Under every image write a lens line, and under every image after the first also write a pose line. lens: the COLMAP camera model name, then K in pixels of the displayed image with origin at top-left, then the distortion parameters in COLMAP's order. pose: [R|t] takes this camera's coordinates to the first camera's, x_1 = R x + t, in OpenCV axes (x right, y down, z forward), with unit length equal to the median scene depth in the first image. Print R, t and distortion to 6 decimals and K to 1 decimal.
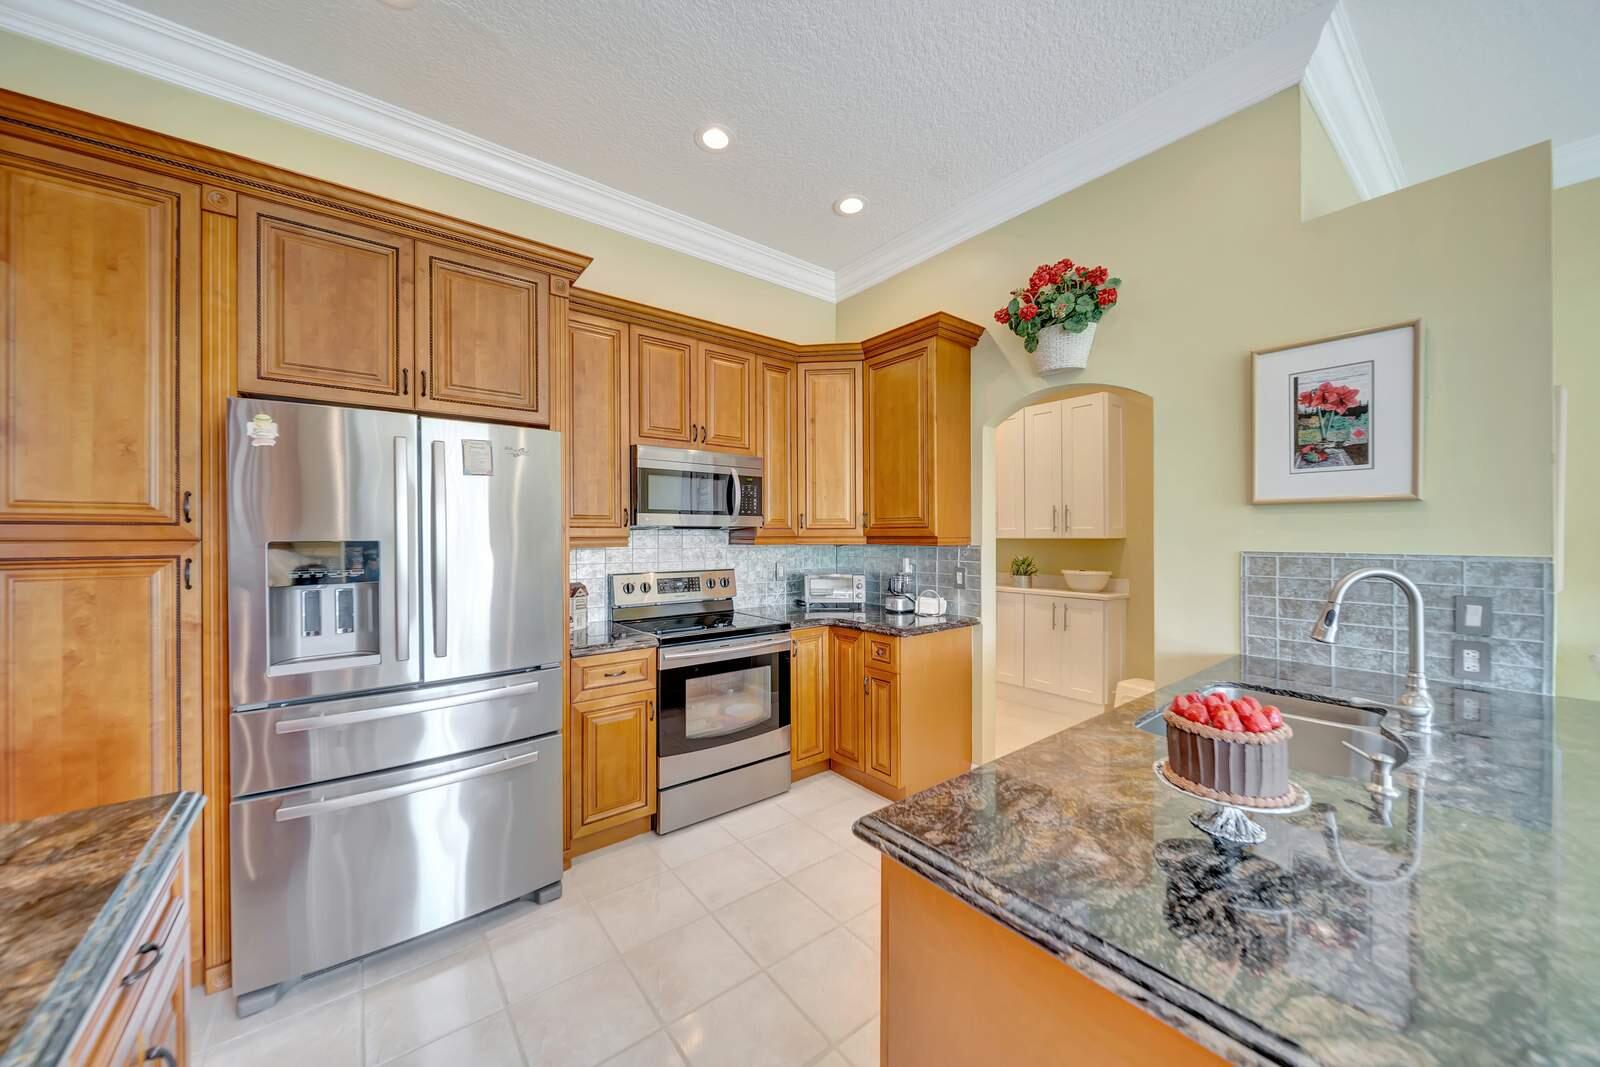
lens RADIAL K [[564.8, 0, 795.6], [0, 564.8, 537.2], [0, 0, 1]] dist [-0.000196, -0.001841]
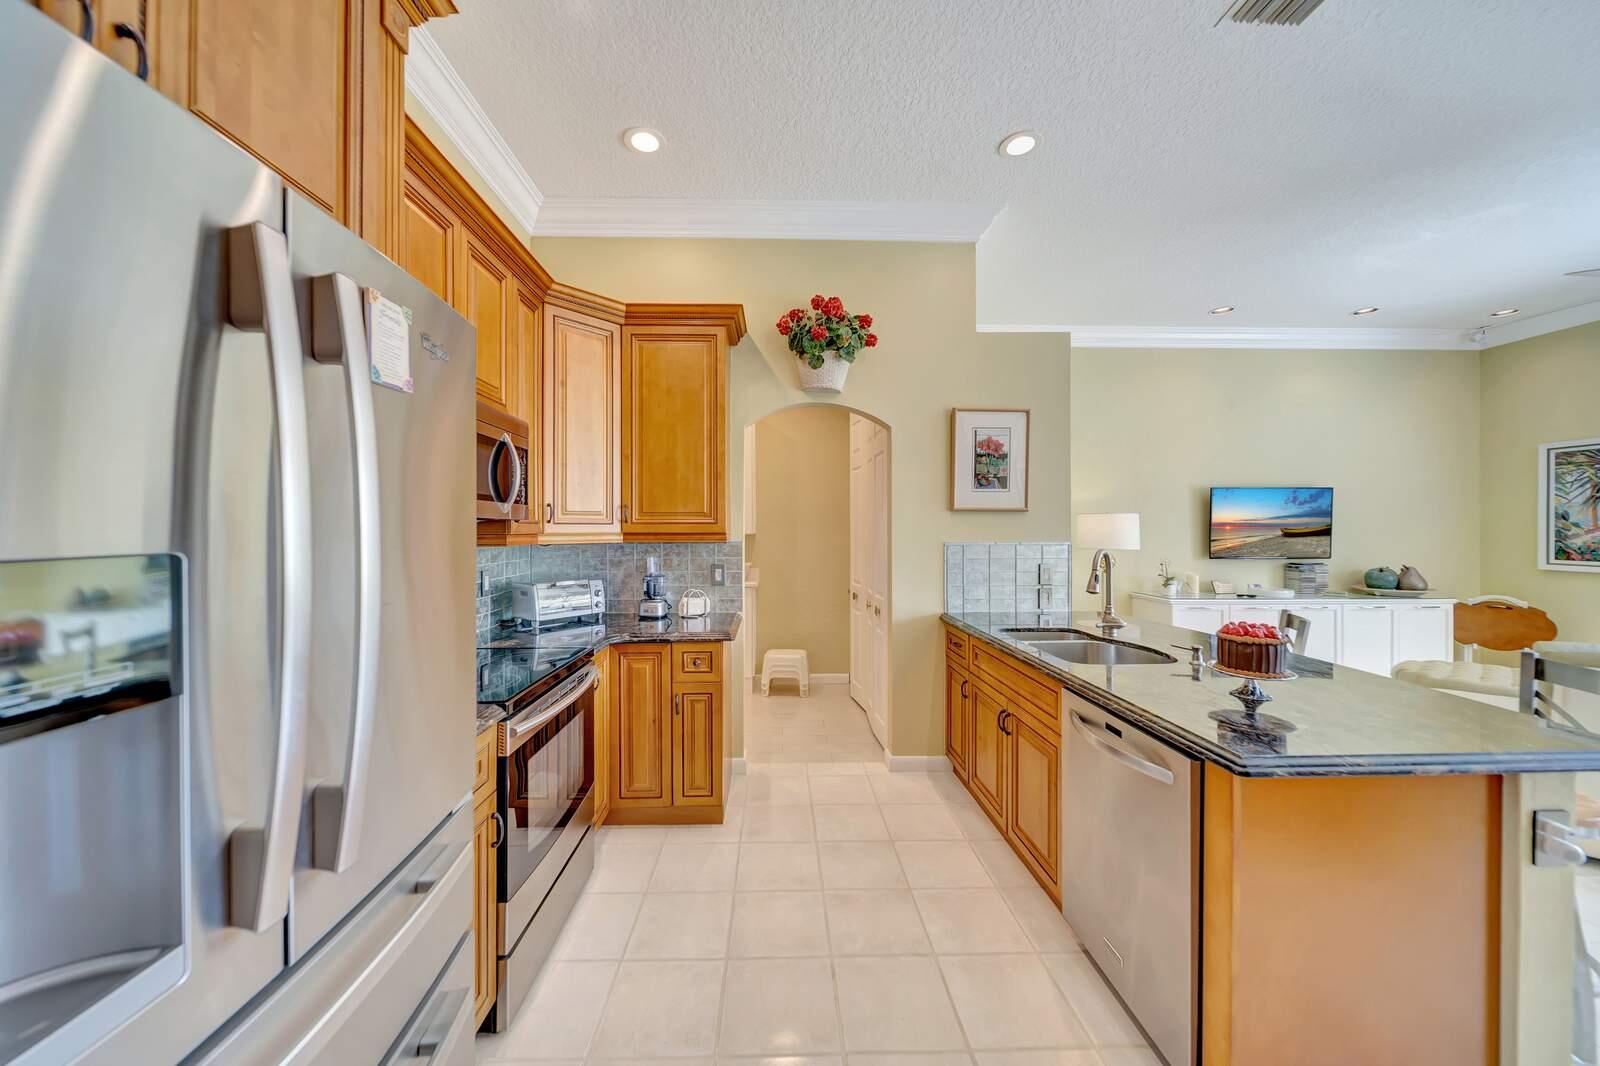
lens RADIAL K [[562.0, 0, 789.0], [0, 562.0, 528.4], [0, 0, 1]] dist [-0.001137, -0.001404]
pose [[0.590242, 0.001186, 0.807225, -0.554495], [0.004077, 0.999982, -0.004451, -0.005147], [-0.807216, 0.005918, 0.590227, 0.409036]]
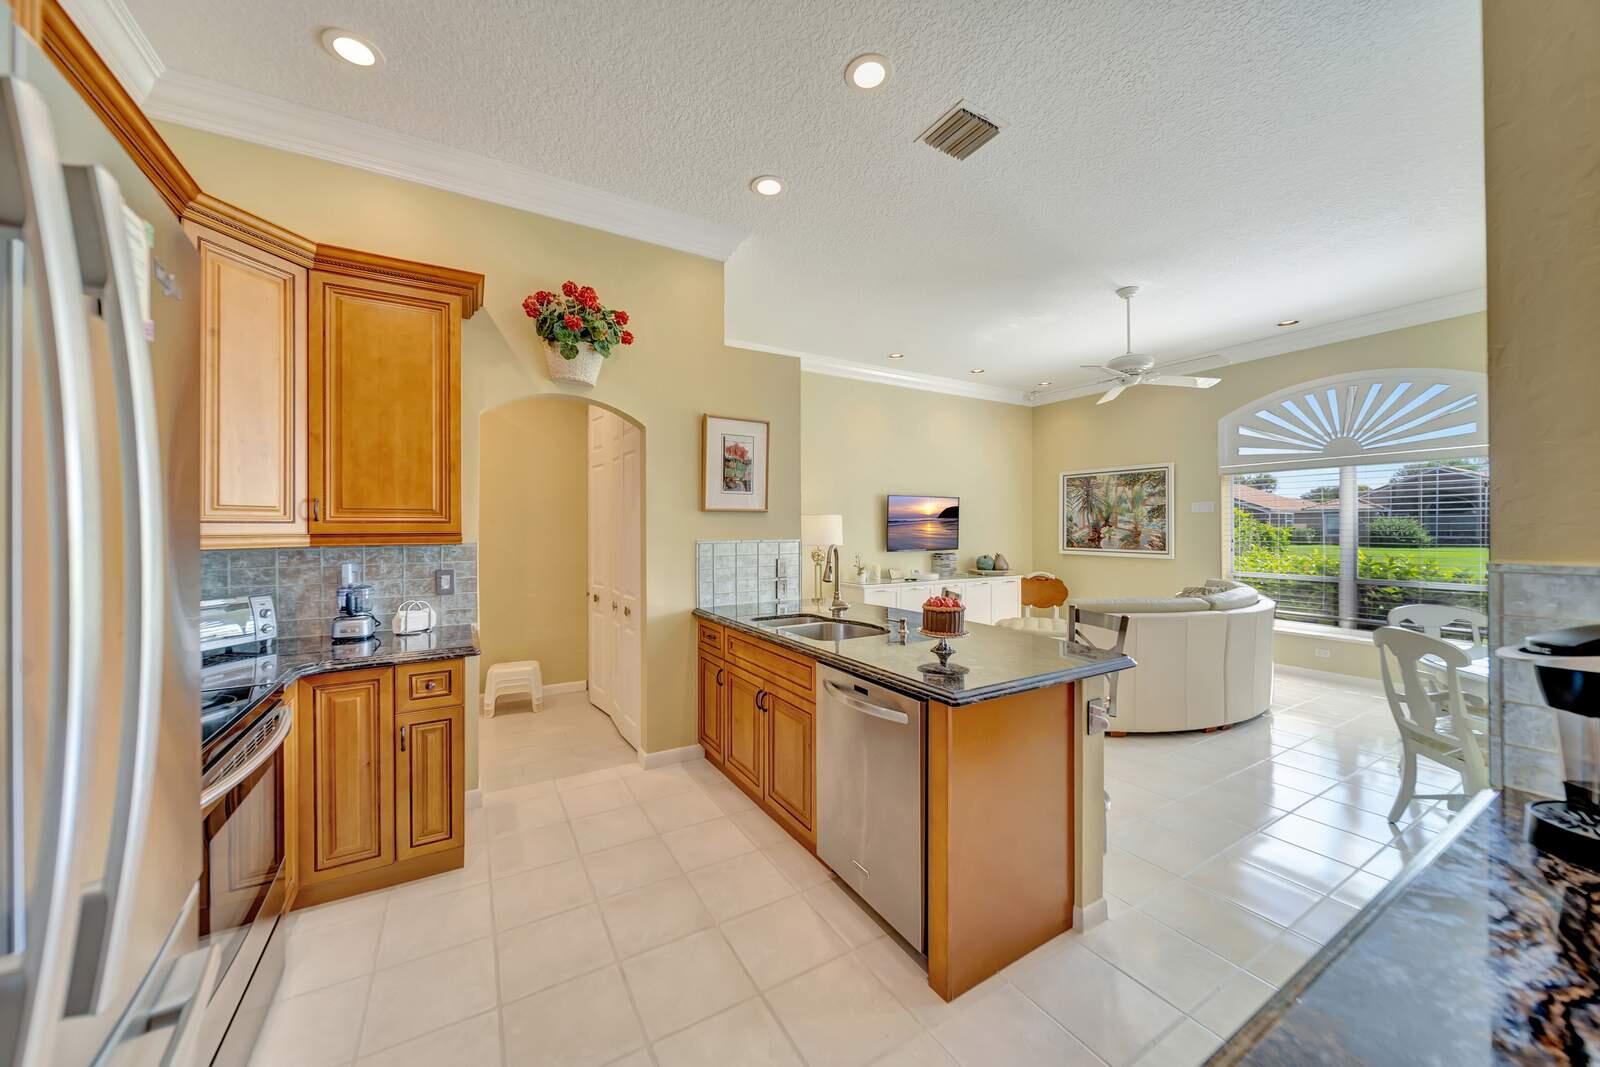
lens RADIAL K [[563.5, 0, 789.0], [0, 563.5, 527.0], [0, 0, 1]] dist [-0.000304, -0.001759]
pose [[0.132556, 0.002296, 0.991173, -0.618960], [0.007962, 0.999963, -0.003381, -0.004611], [-0.991144, 0.008339, 0.132532, 0.480974]]
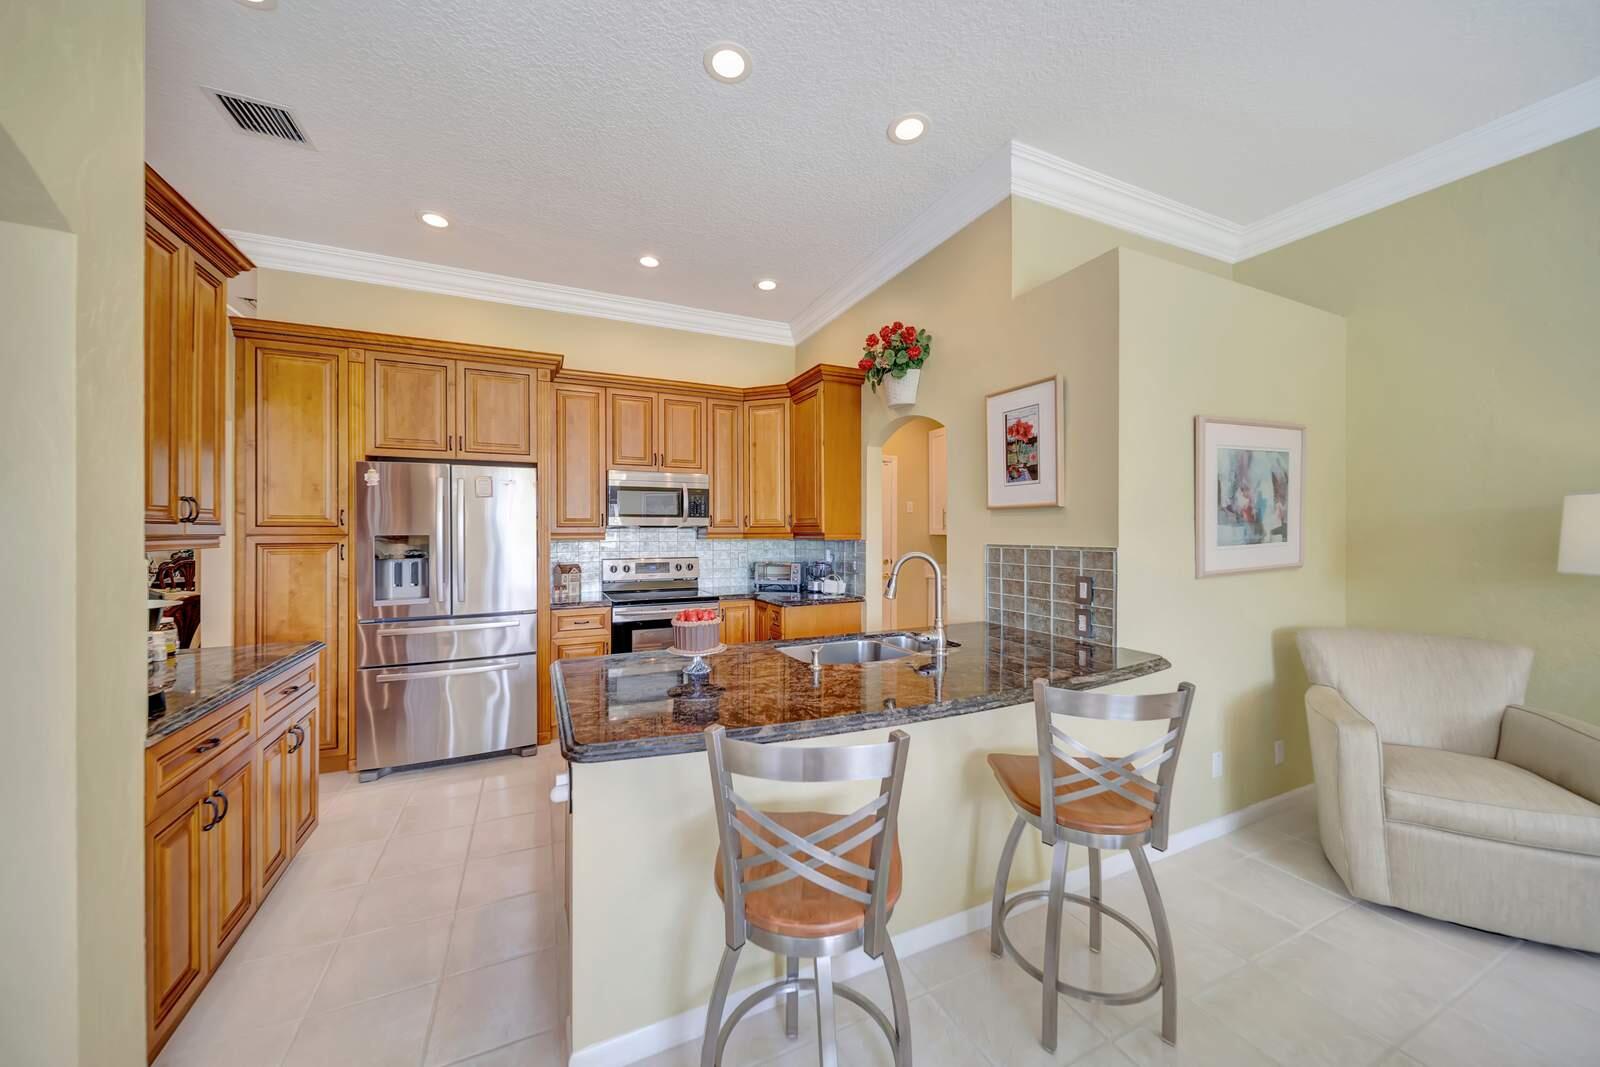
lens RADIAL K [[564.7, 0, 795.2], [0, 564.7, 533.3], [0, 0, 1]] dist [-0.001942, -0.000231]
pose [[0.974230, 0.000348, -0.225558, 0.574288], [-0.000477, 1.000000, -0.000517, 0.000526], [0.225557, 0.000611, 0.974230, -0.351543]]
